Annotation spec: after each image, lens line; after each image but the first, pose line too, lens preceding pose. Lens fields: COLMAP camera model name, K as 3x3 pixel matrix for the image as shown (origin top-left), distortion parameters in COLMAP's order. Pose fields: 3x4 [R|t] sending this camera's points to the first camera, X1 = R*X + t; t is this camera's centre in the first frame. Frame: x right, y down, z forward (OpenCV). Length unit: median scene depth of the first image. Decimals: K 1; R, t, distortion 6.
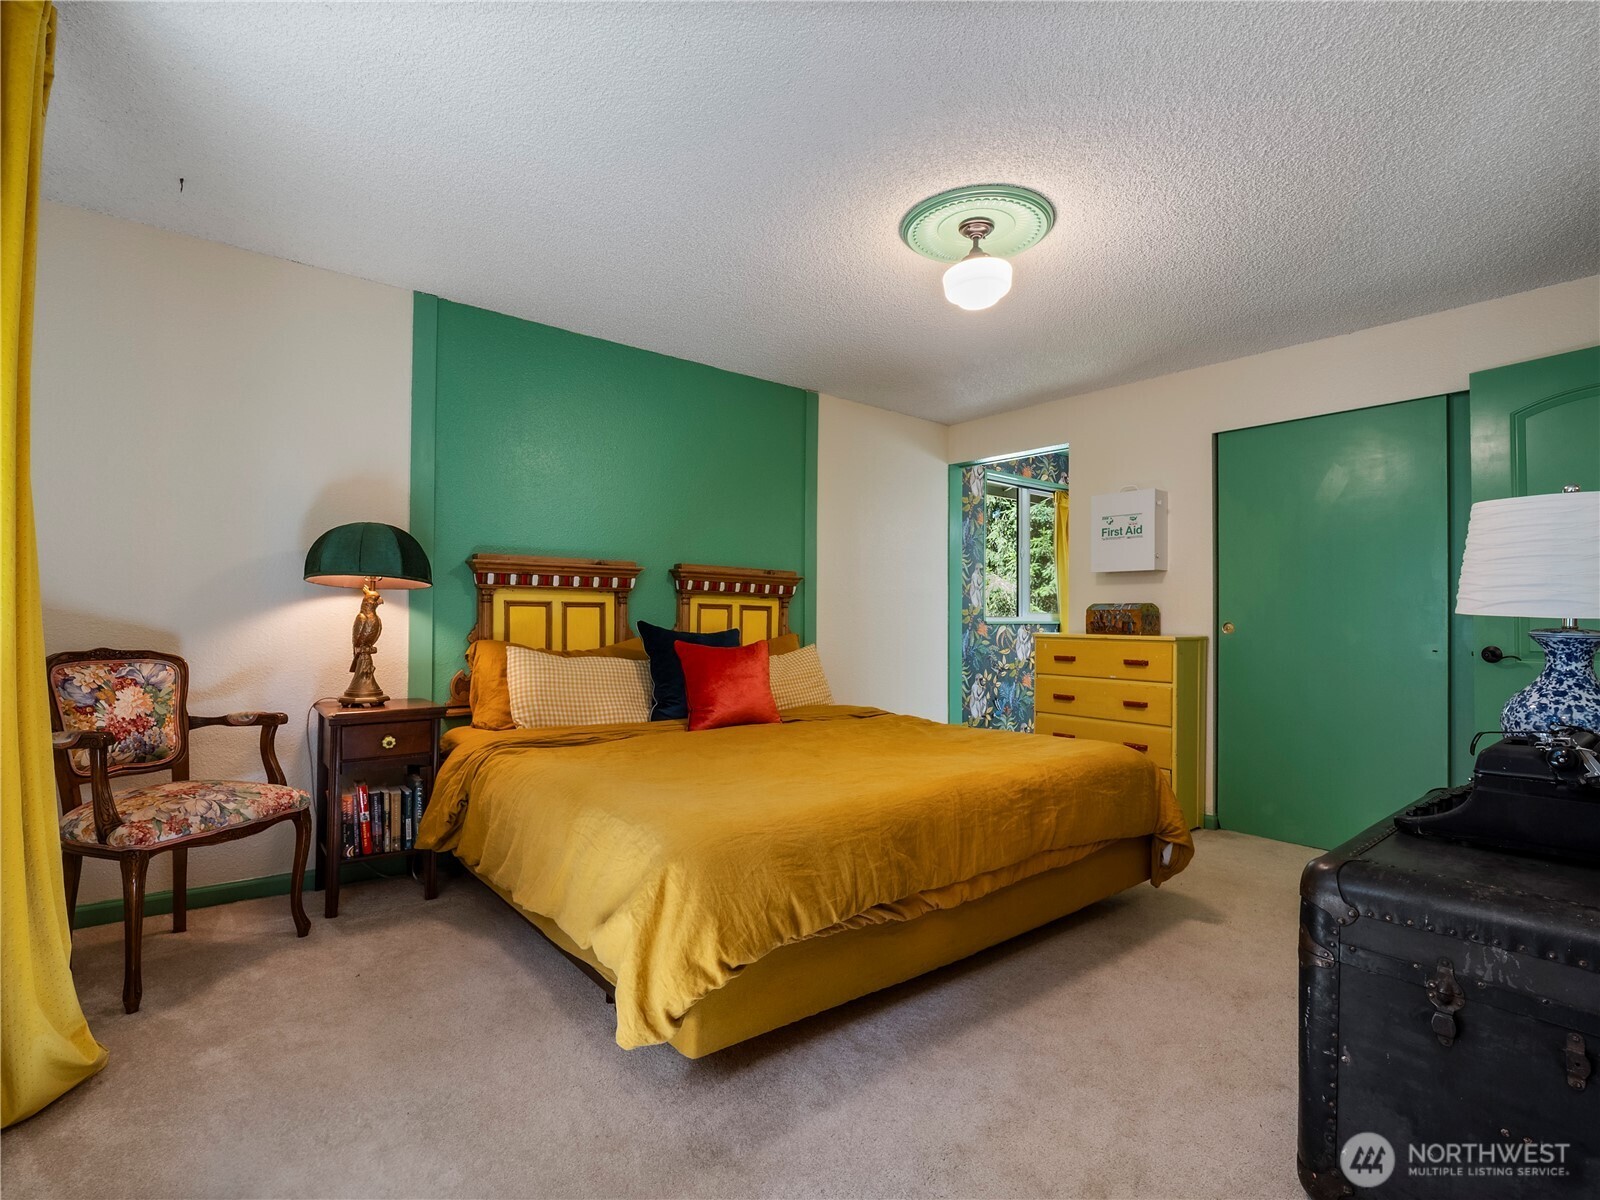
lens RADIAL K [[837.1, 0, 800.0], [0, 837.1, 600.0], [0, 0, 1]] dist [0.017898, -0.000180]
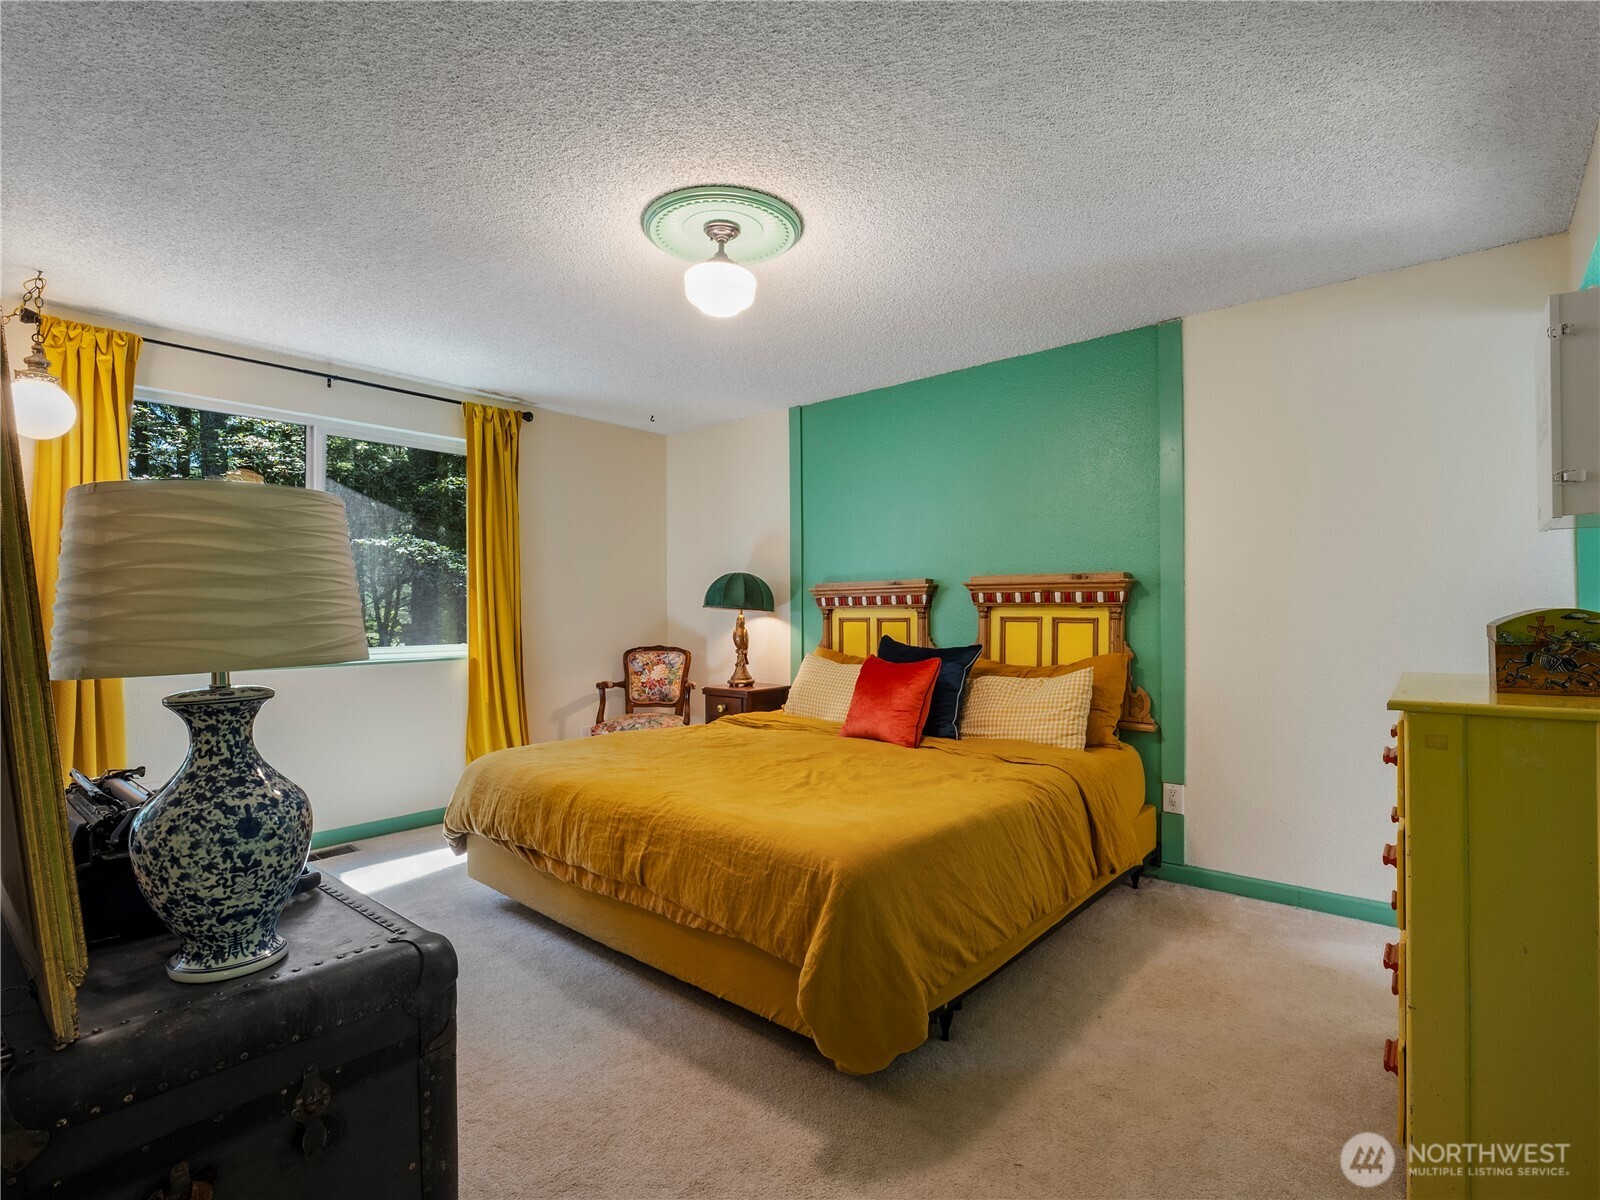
lens RADIAL K [[792.2, 0, 794.0], [0, 792.2, 615.0], [0, 0, 1]] dist [-0.012408, 0.000395]
pose [[0.139747, -0.023296, -0.989913, 0.836957], [0.013594, 0.999674, -0.021607, 0.020924], [0.990094, -0.010438, 0.140018, 0.761188]]
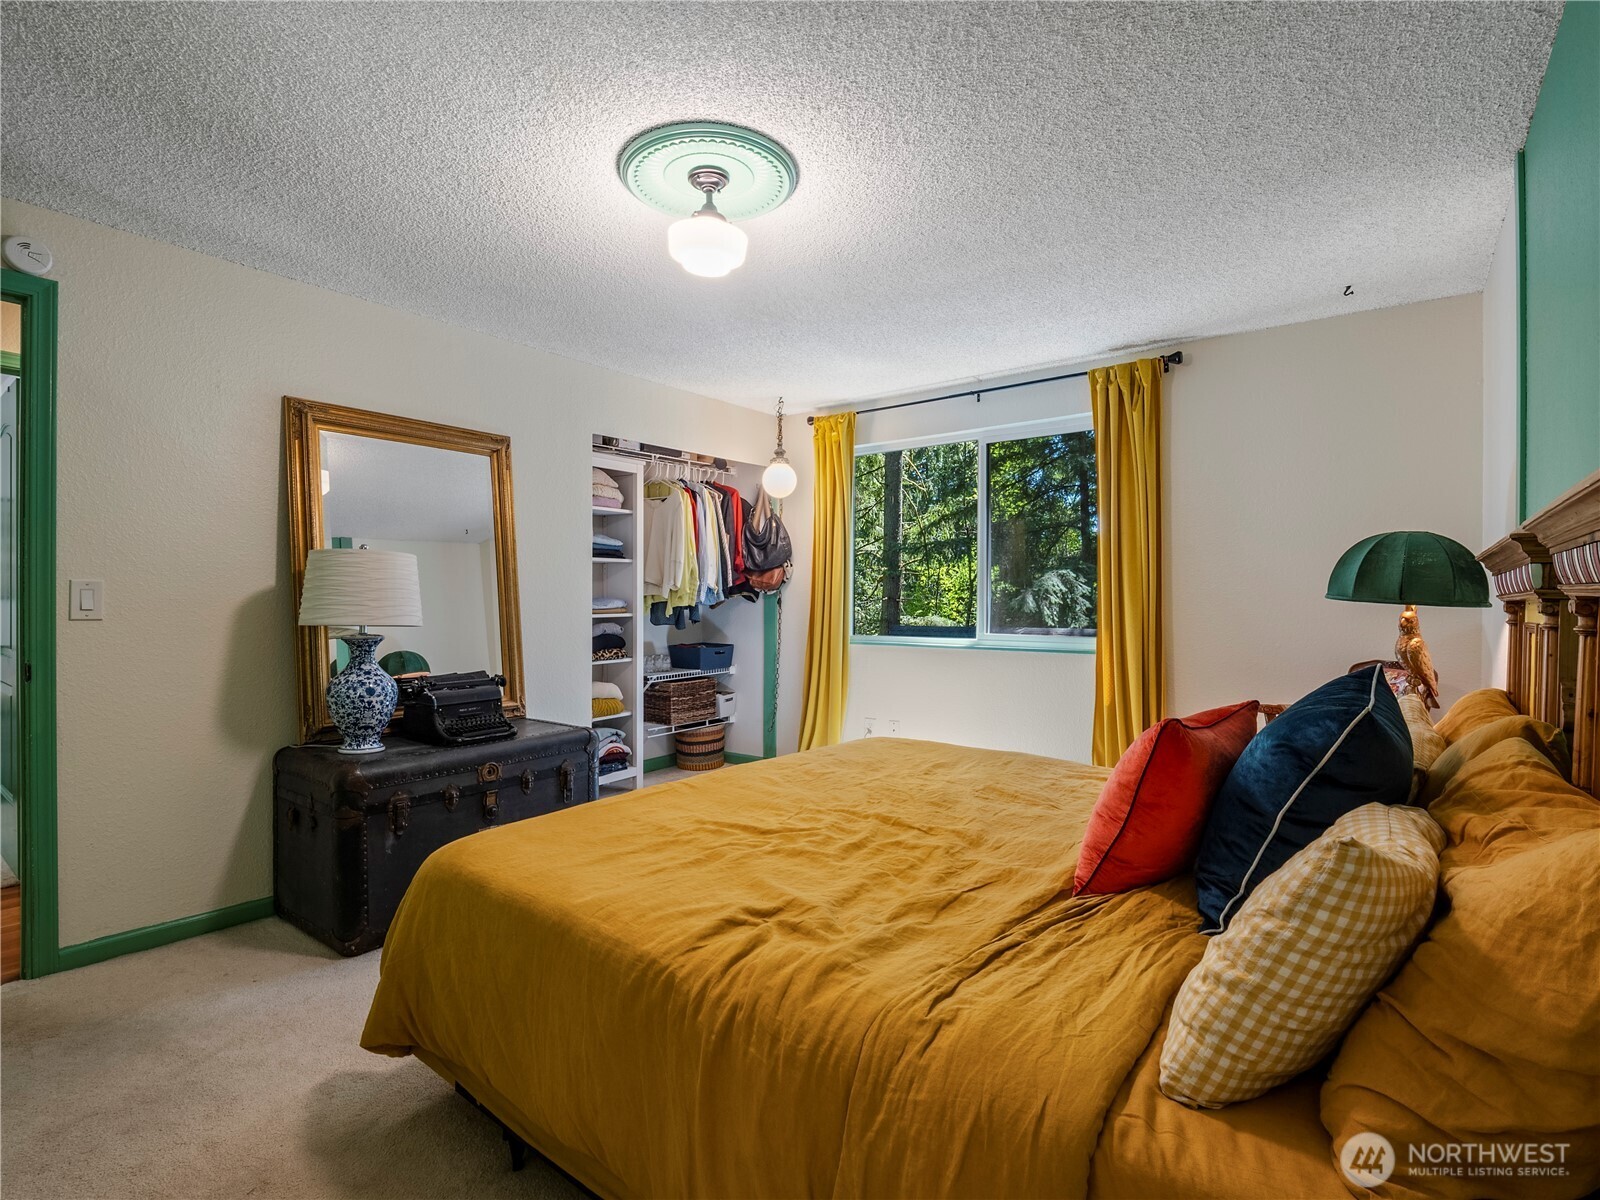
lens RADIAL K [[837.1, 0, 800.0], [0, 837.1, 600.0], [0, 0, 1]] dist [0.017898, -0.000180]
pose [[-0.985160, -0.040971, -0.166678, 0.182776], [-0.037937, 0.999052, -0.021345, 0.015961], [0.167395, -0.014705, -0.985780, 1.464471]]
